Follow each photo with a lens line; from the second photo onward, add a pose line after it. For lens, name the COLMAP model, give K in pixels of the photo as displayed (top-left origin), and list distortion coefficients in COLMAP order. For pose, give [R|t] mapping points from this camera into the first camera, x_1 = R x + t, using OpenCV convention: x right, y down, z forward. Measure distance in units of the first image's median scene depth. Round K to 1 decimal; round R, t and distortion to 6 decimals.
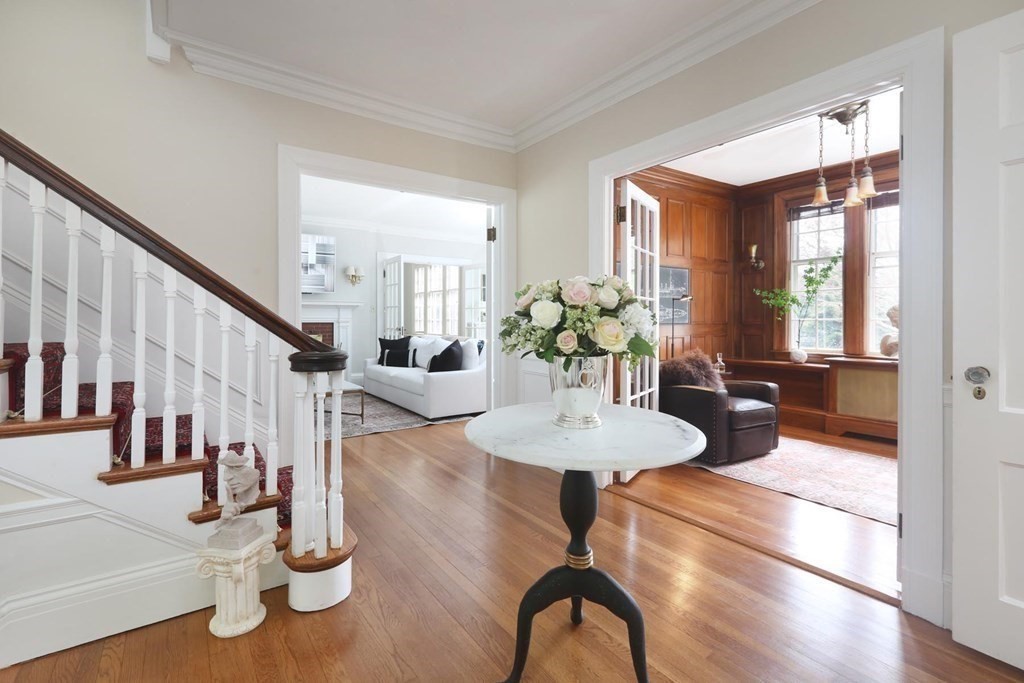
lens RADIAL K [[461.7, 0, 508.4], [0, 461.7, 308.4], [0, 0, 1]] dist [0.000664, 0.000183]
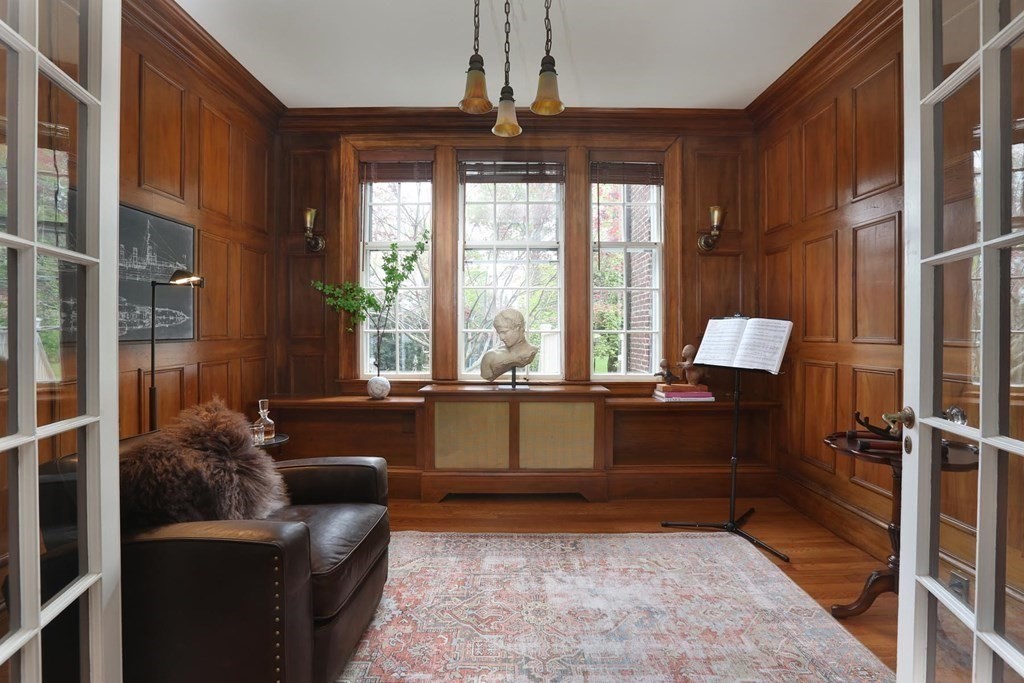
lens RADIAL K [[490.7, 0, 512.0], [0, 490.7, 341.5], [0, 0, 1]] dist [-0.019557, 0.000357]
pose [[0.584035, -0.017927, 0.811530, 0.174152], [-0.016889, 0.999271, 0.034229, 0.012359], [-0.811553, -0.033696, 0.583307, 0.437967]]
